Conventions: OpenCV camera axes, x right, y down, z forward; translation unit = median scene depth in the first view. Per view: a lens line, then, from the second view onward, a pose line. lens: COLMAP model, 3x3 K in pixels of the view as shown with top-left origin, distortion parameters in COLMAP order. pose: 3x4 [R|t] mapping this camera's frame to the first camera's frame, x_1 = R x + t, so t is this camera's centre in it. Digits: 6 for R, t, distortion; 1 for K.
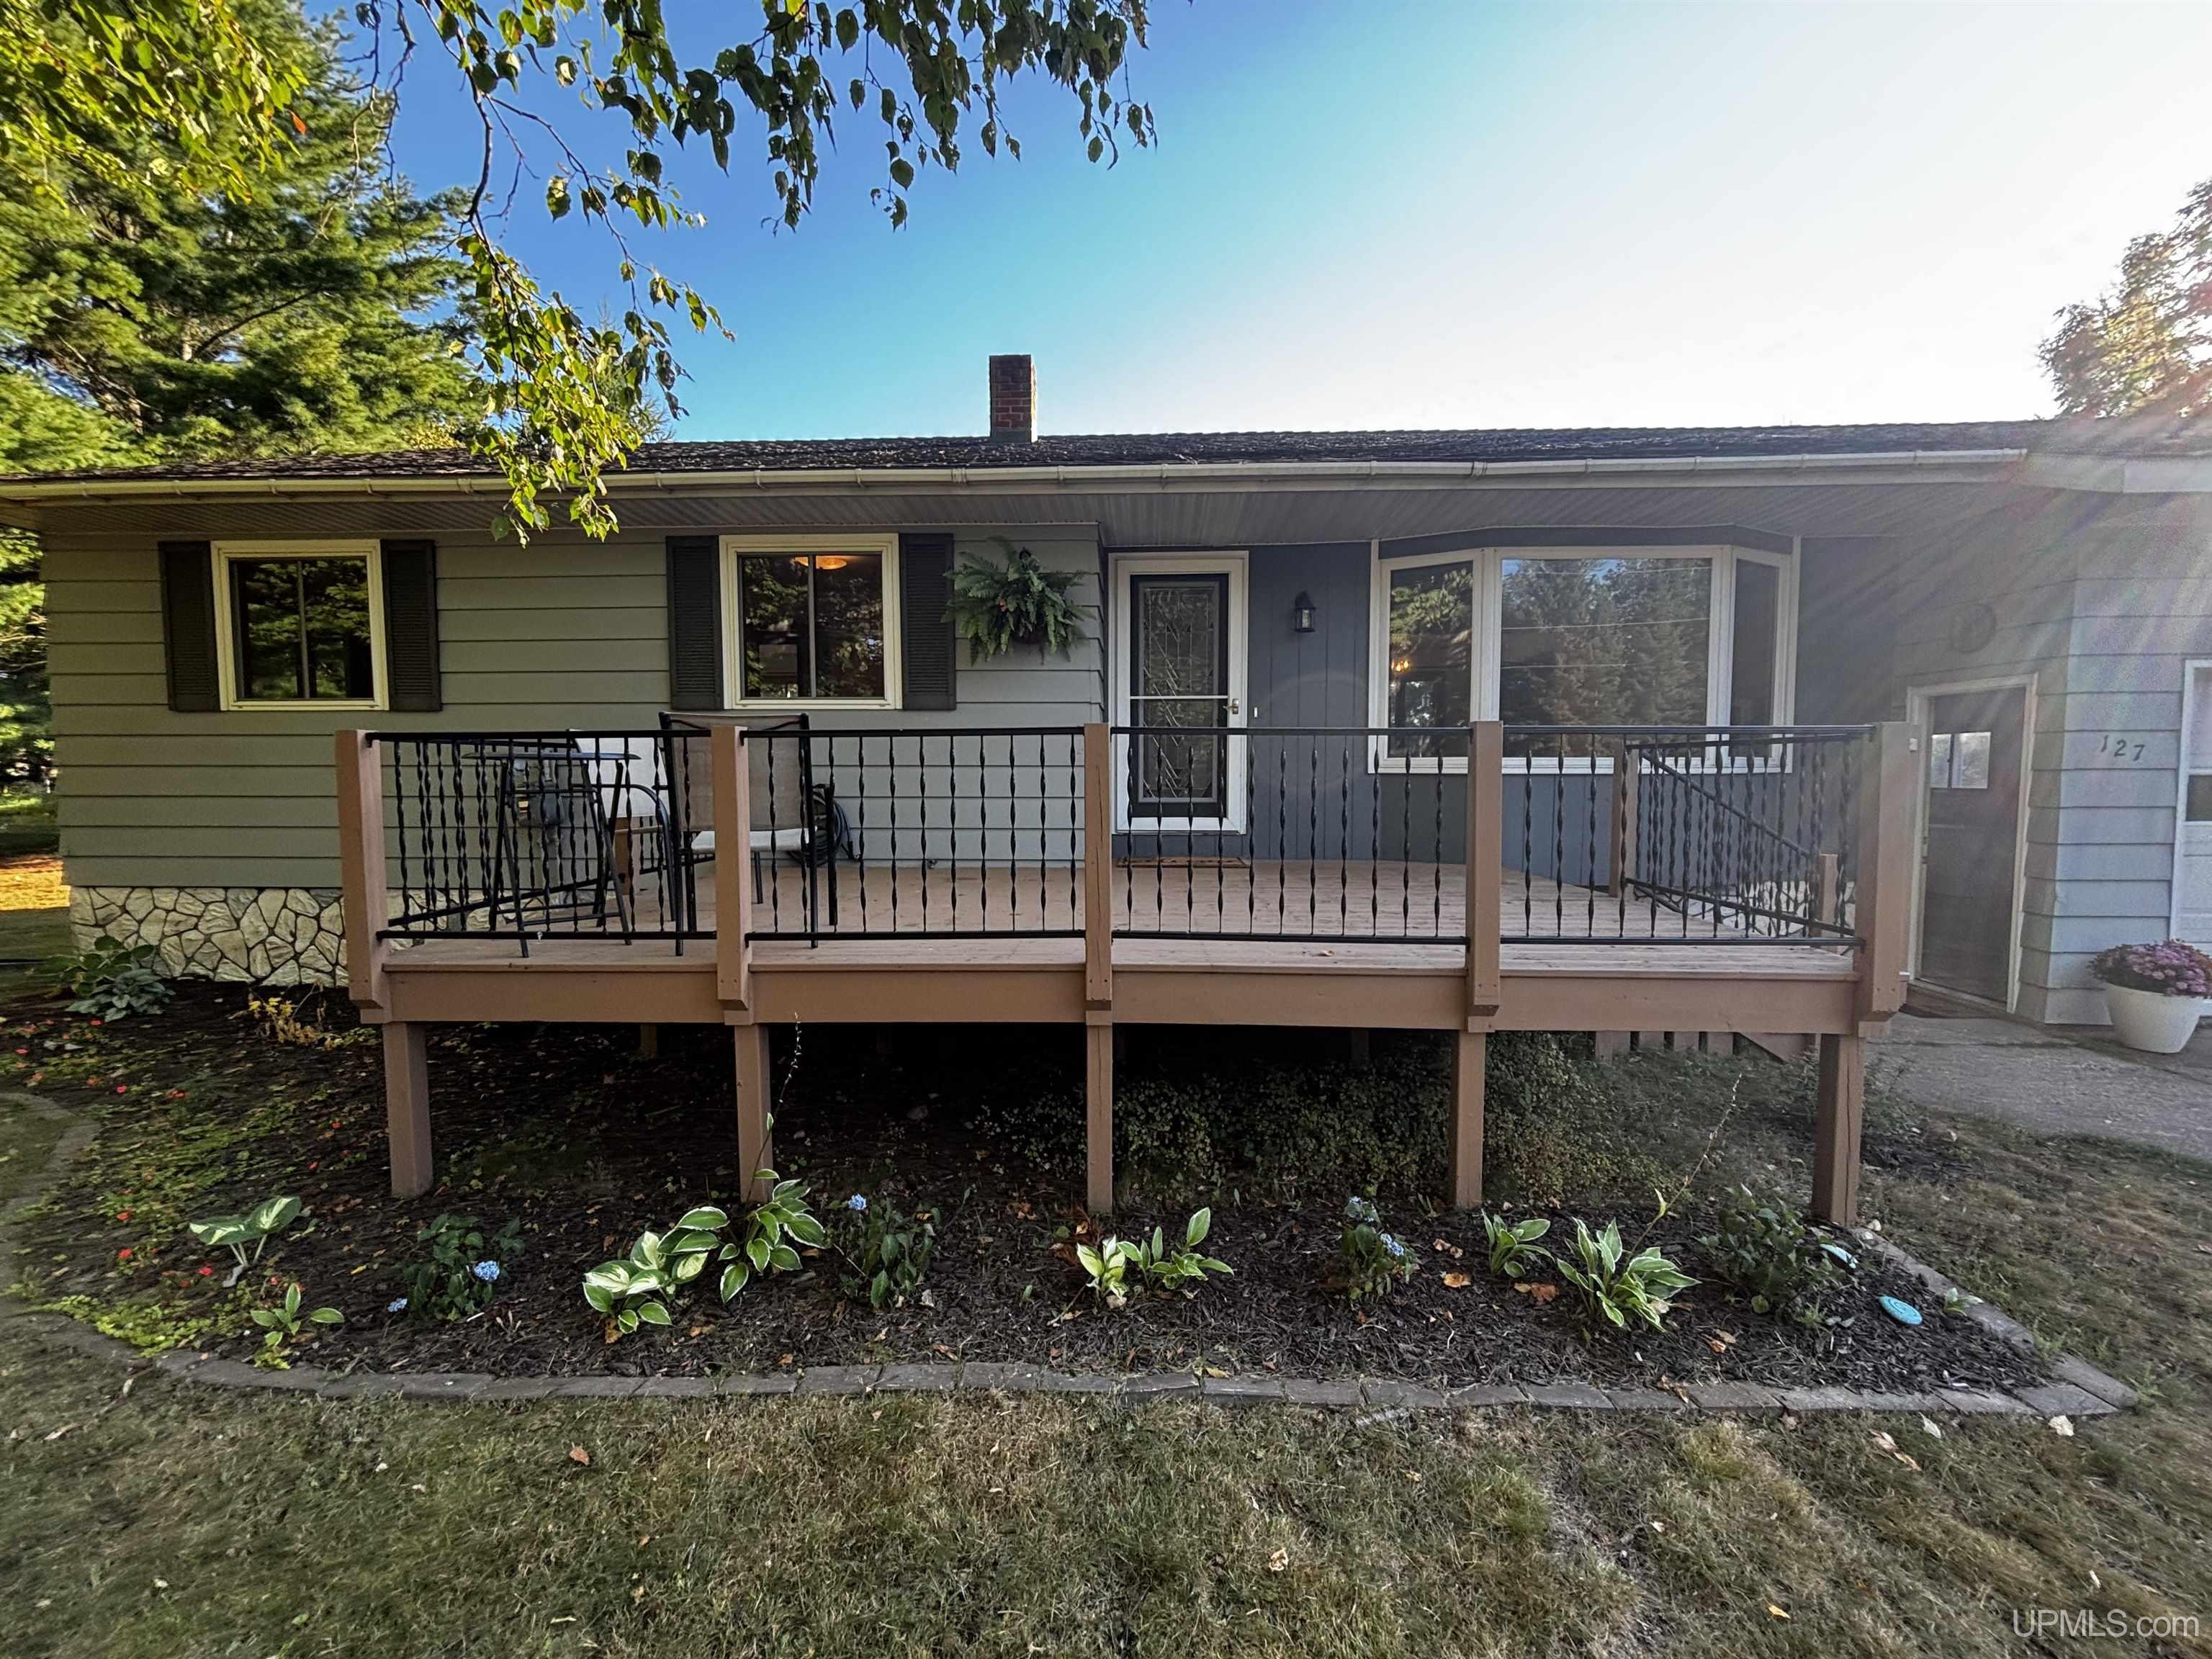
lens RADIAL K [[977.5, 0, 1106.0], [0, 977.5, 829.5], [0, 0, 1]] dist [-0.001883, -0.000186]
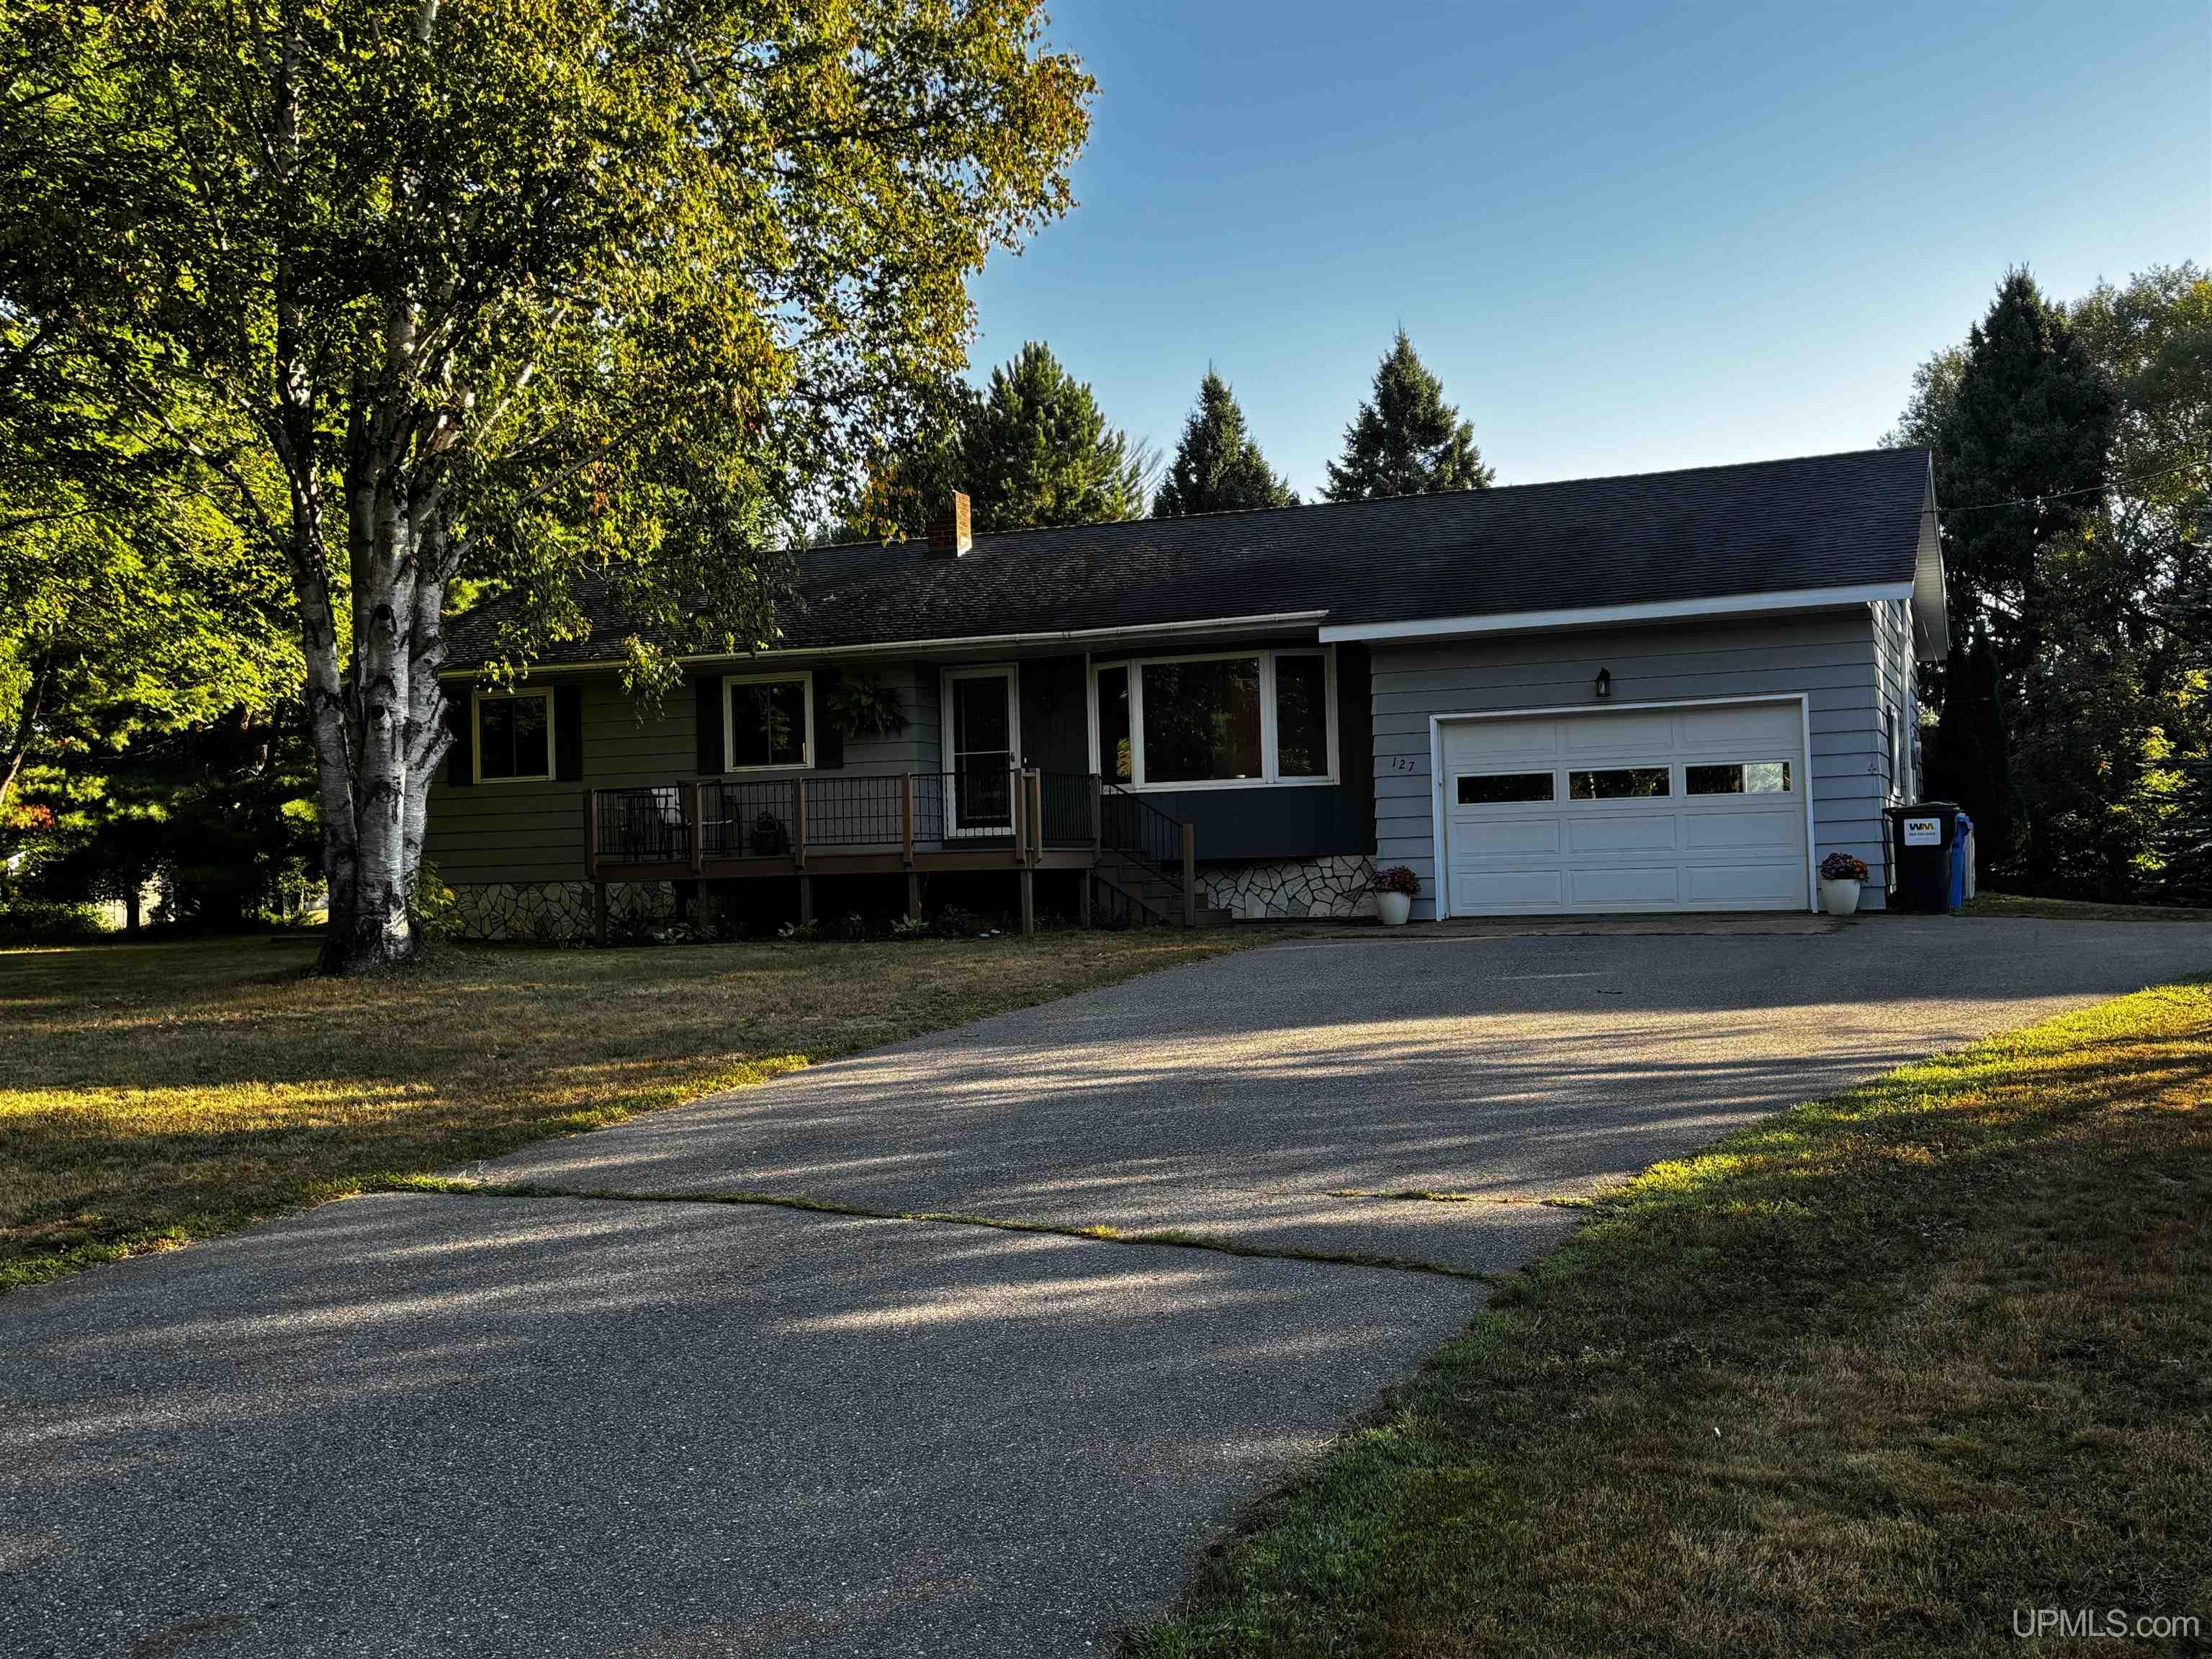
lens RADIAL K [[2313.9, 0, 1106.0], [0, 2313.9, 829.5], [0, 0, 1]] dist [0.005229, 0.001520]
pose [[0.955439, -0.033540, -0.293278, 1.420741], [0.012644, 0.997262, -0.072857, 0.280281], [0.294919, 0.065902, 0.953247, -2.651089]]
